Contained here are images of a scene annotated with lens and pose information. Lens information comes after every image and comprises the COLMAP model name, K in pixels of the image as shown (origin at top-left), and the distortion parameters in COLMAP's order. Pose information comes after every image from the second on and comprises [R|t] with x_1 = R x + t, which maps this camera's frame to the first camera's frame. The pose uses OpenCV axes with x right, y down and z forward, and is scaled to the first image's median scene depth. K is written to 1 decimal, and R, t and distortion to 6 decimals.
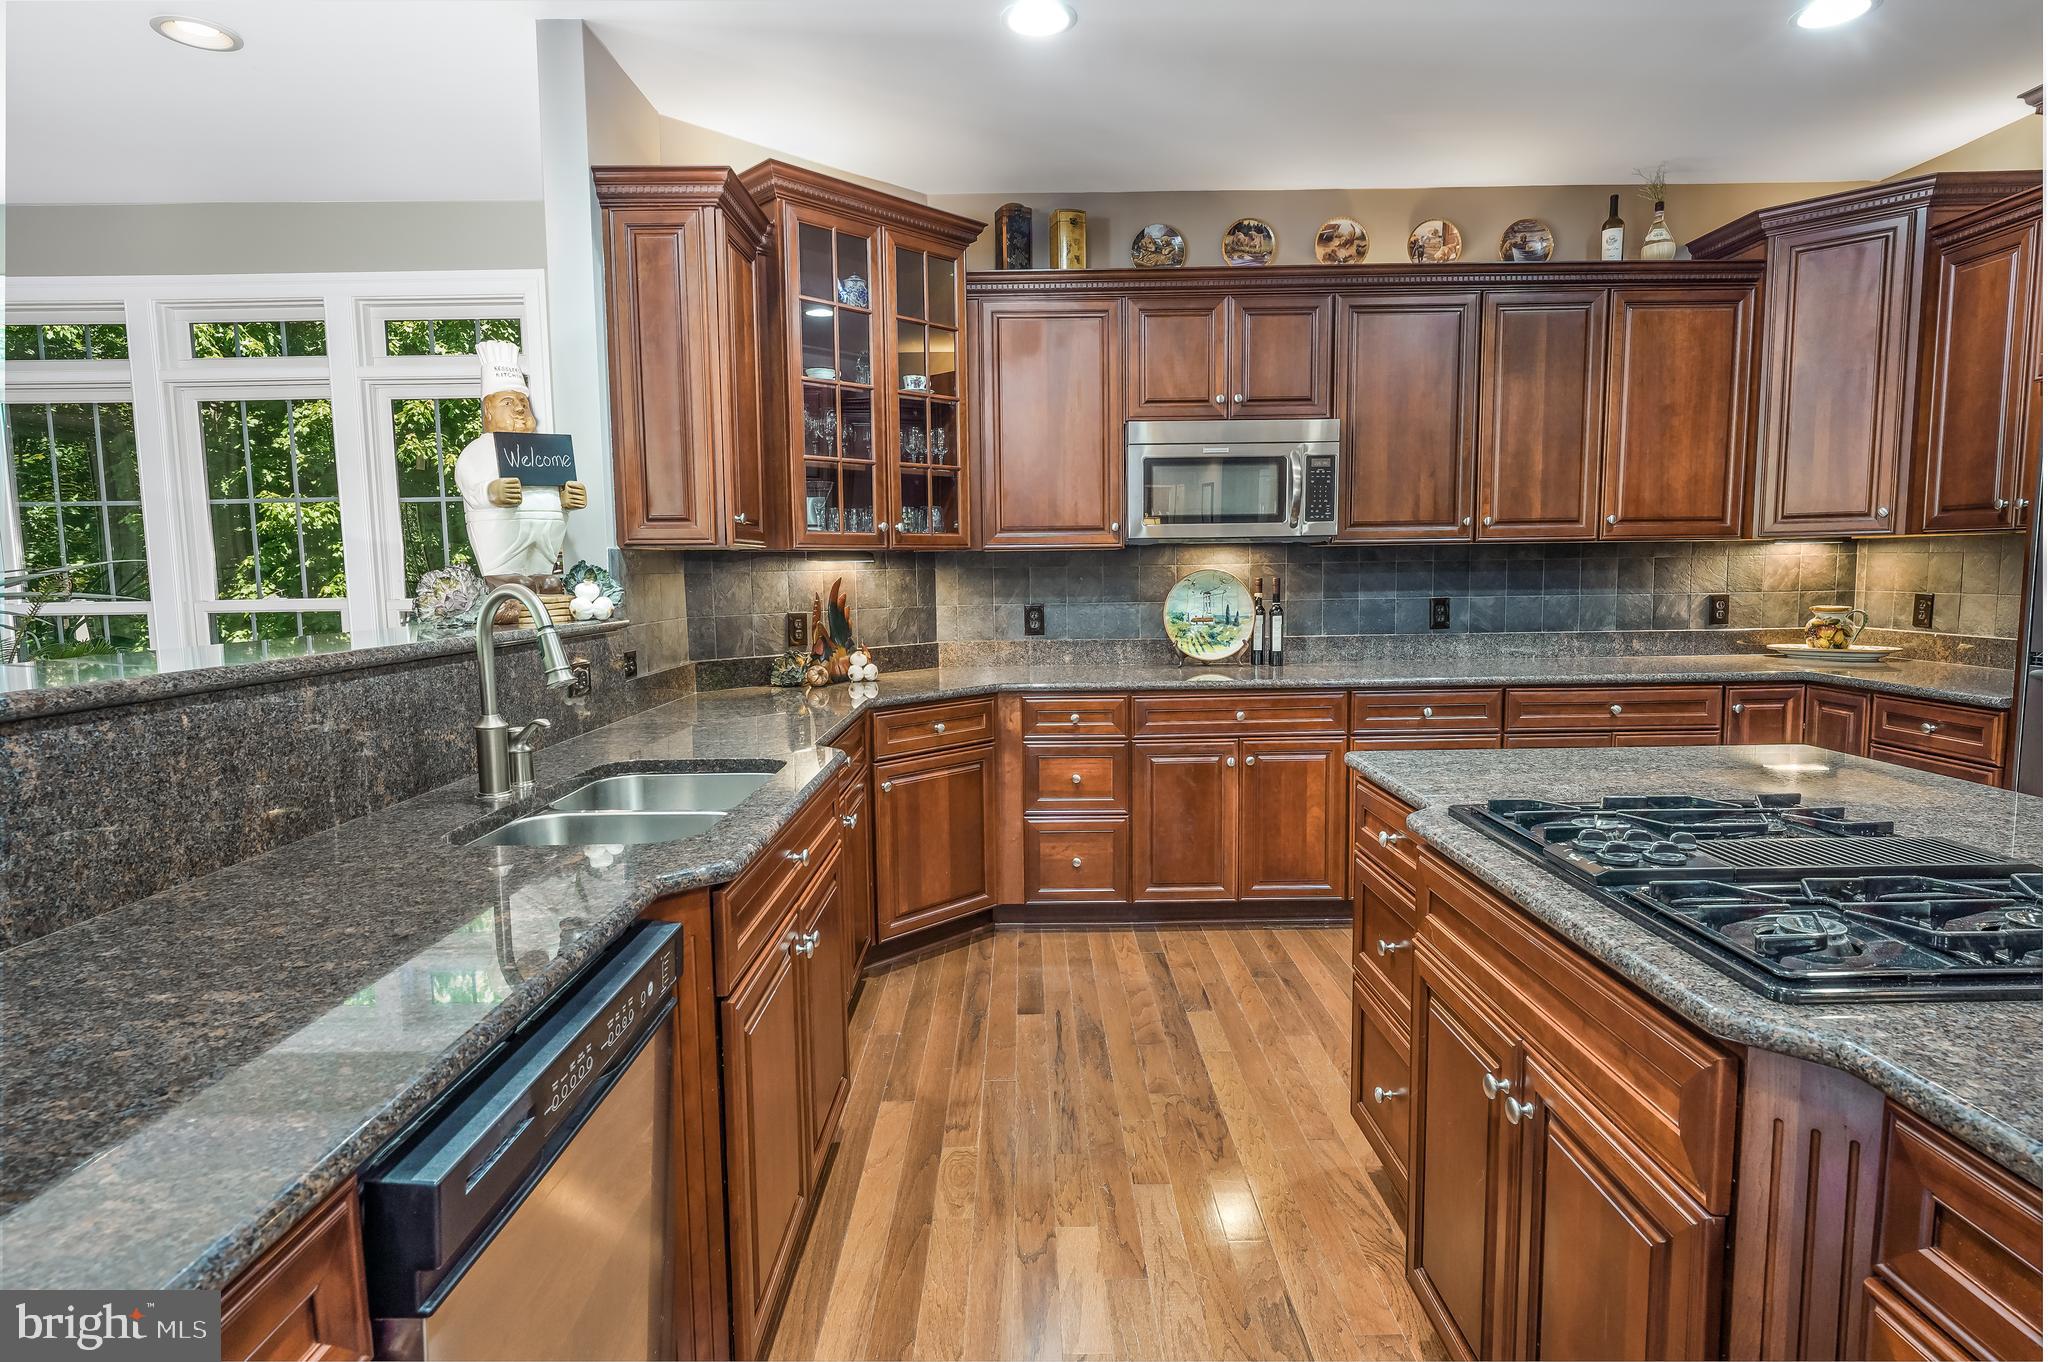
lens RADIAL K [[1064.4, 0, 1024.0], [0, 1064.4, 681.0], [0, 0, 1]] dist [-0.004239, -0.000591]
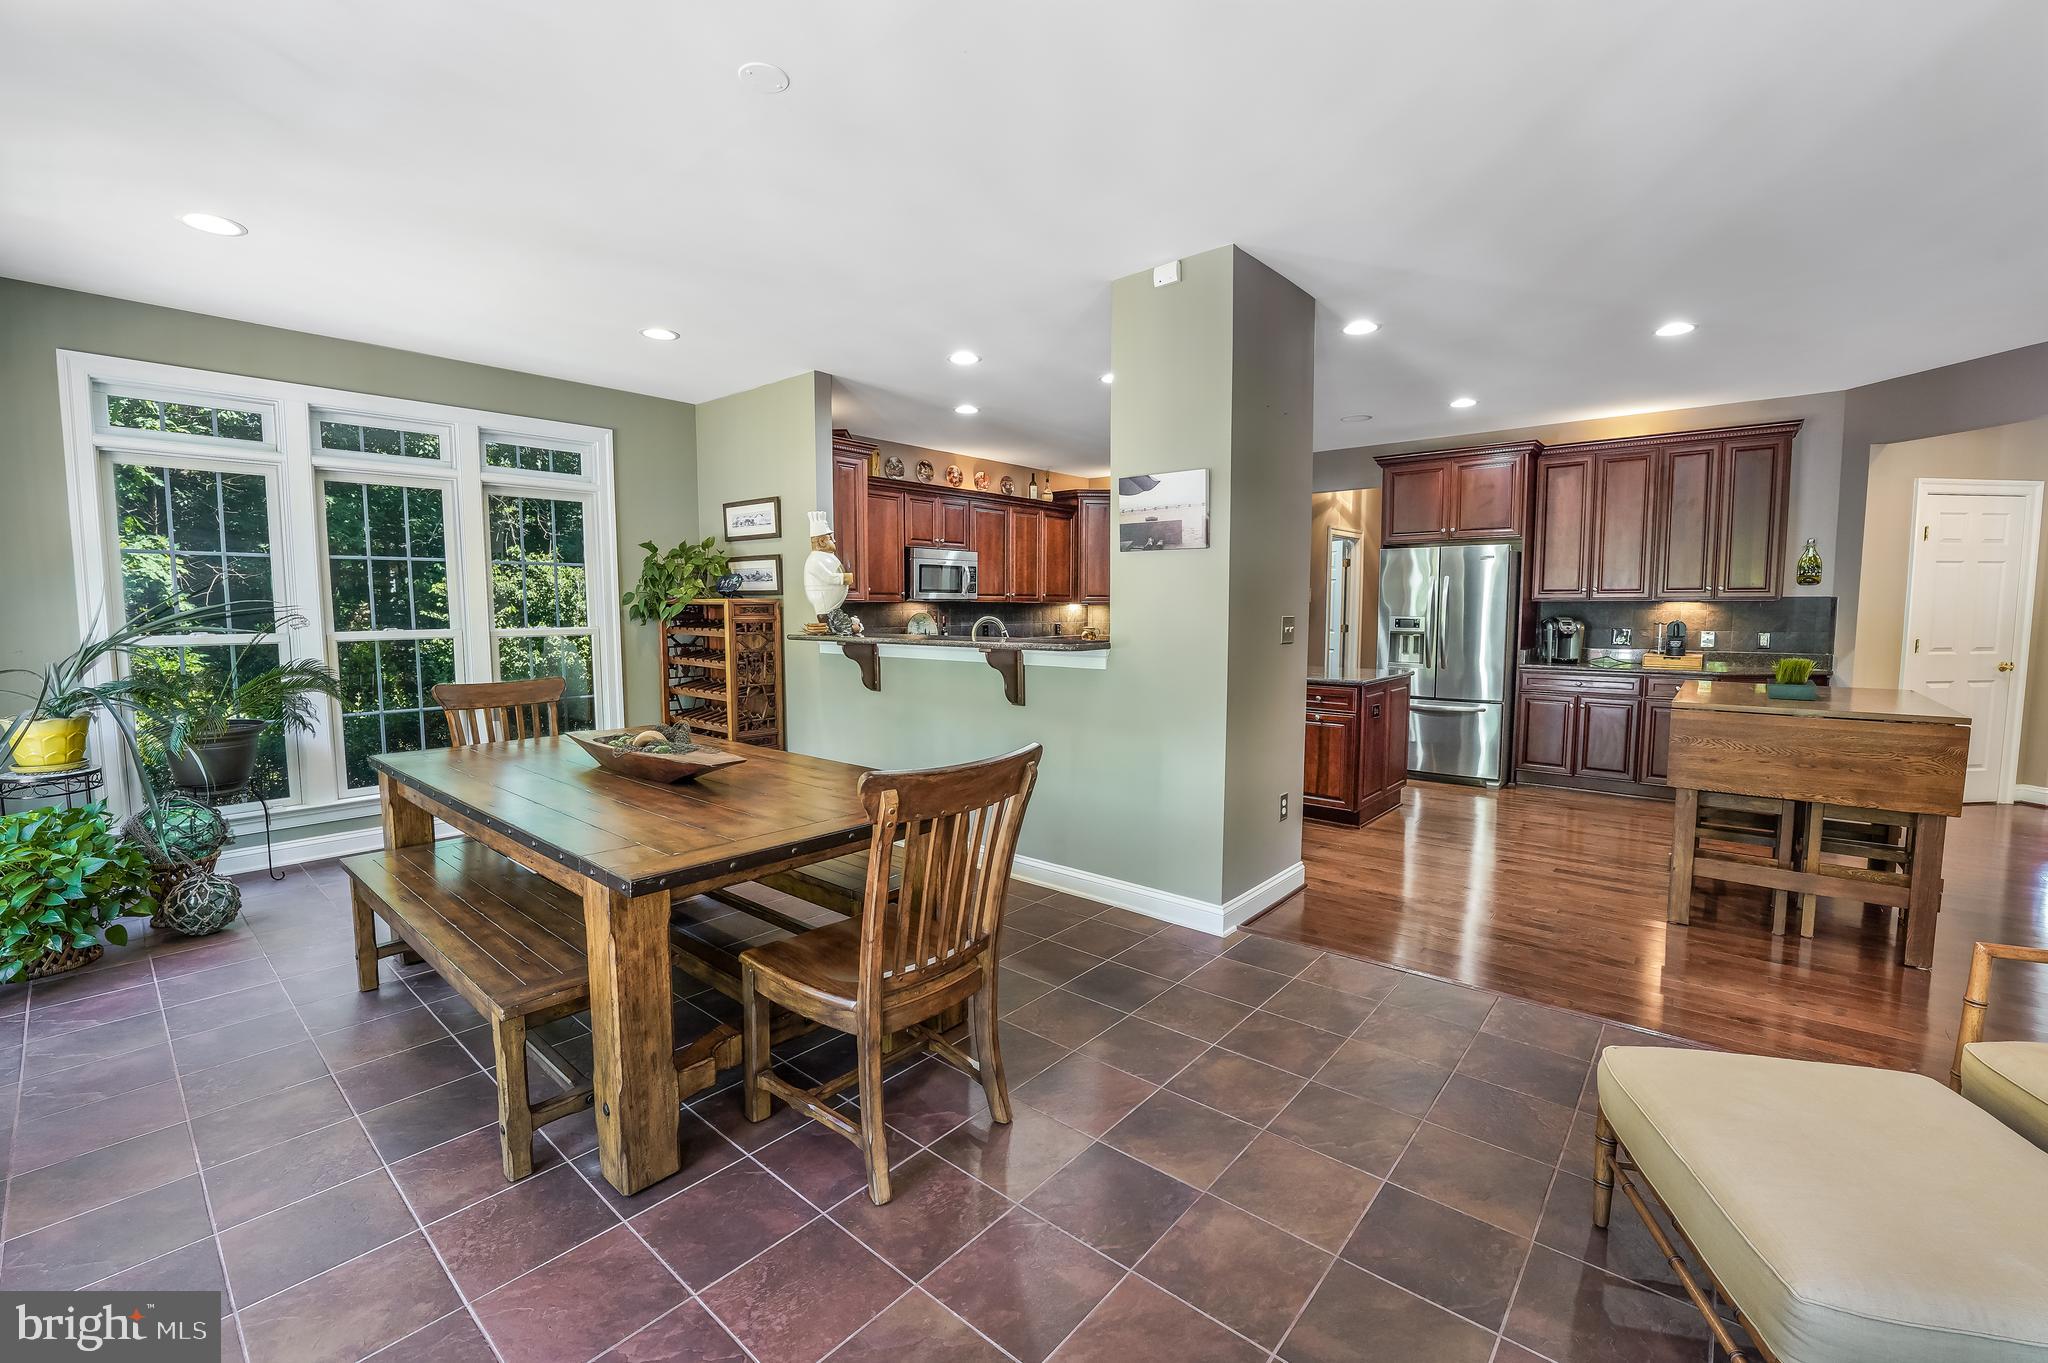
lens RADIAL K [[835.7, 0, 1024.0], [0, 835.7, 681.5], [0, 0, 1]] dist [-0.026386, 0.000955]
pose [[0.654003, -0.054928, 0.754495, -1.063364], [0.072495, 0.997321, 0.009766, 0.040017], [-0.753010, 0.048310, 0.656233, -0.328317]]
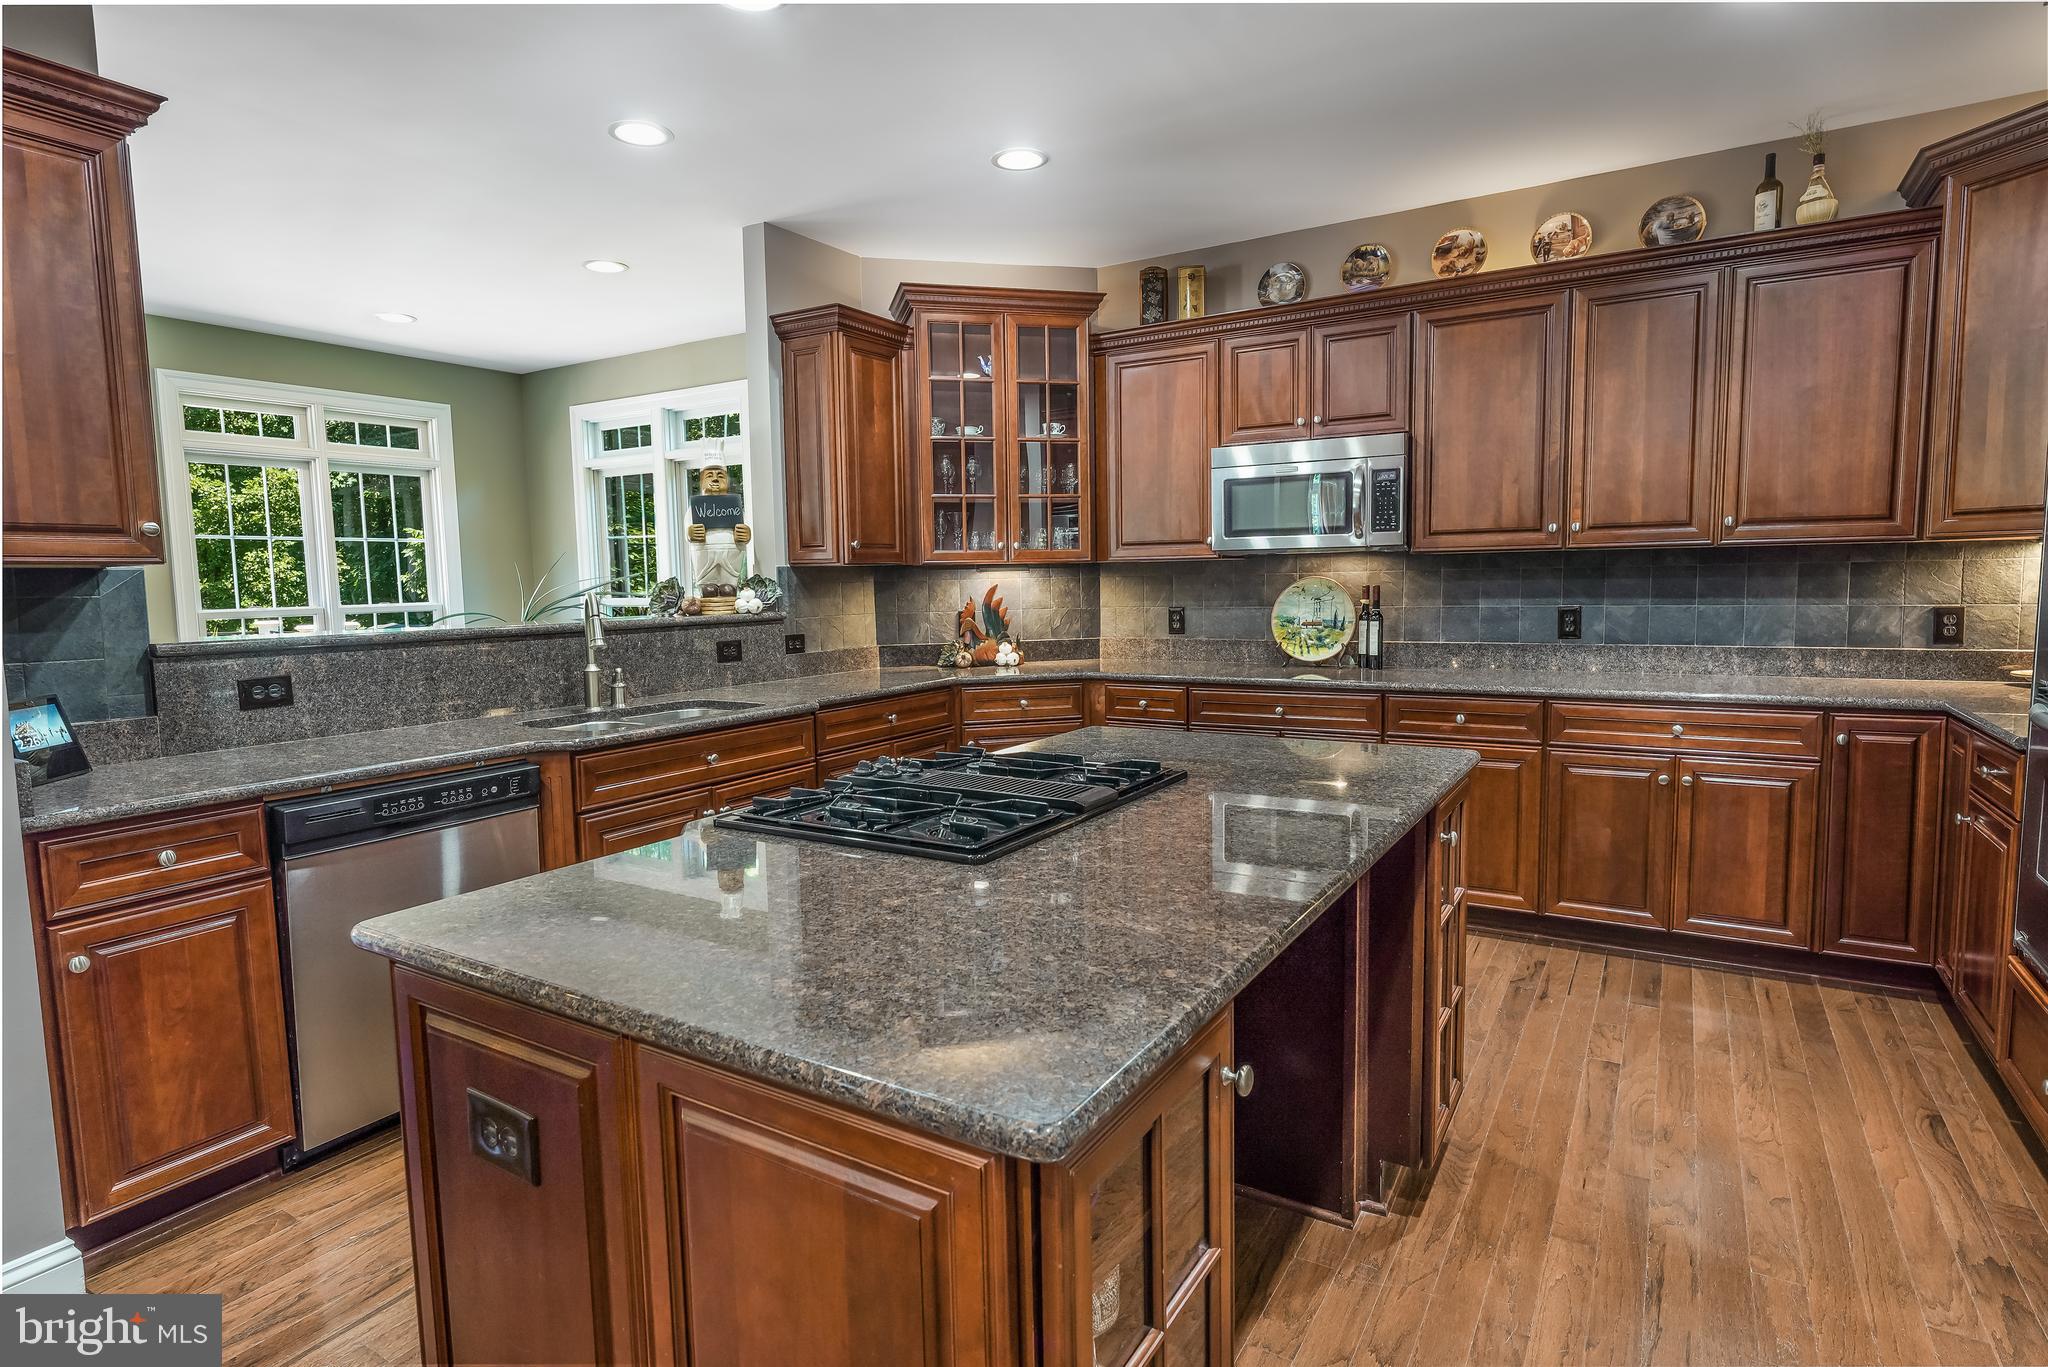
lens RADIAL K [[1064.4, 0, 1024.0], [0, 1064.4, 683.5], [0, 0, 1]] dist [-0.004239, -0.000591]
pose [[0.851265, 0.050649, -0.522286, 0.509642], [-0.049341, 0.998647, 0.016424, -0.000513], [0.522411, 0.011789, 0.852613, -0.073466]]
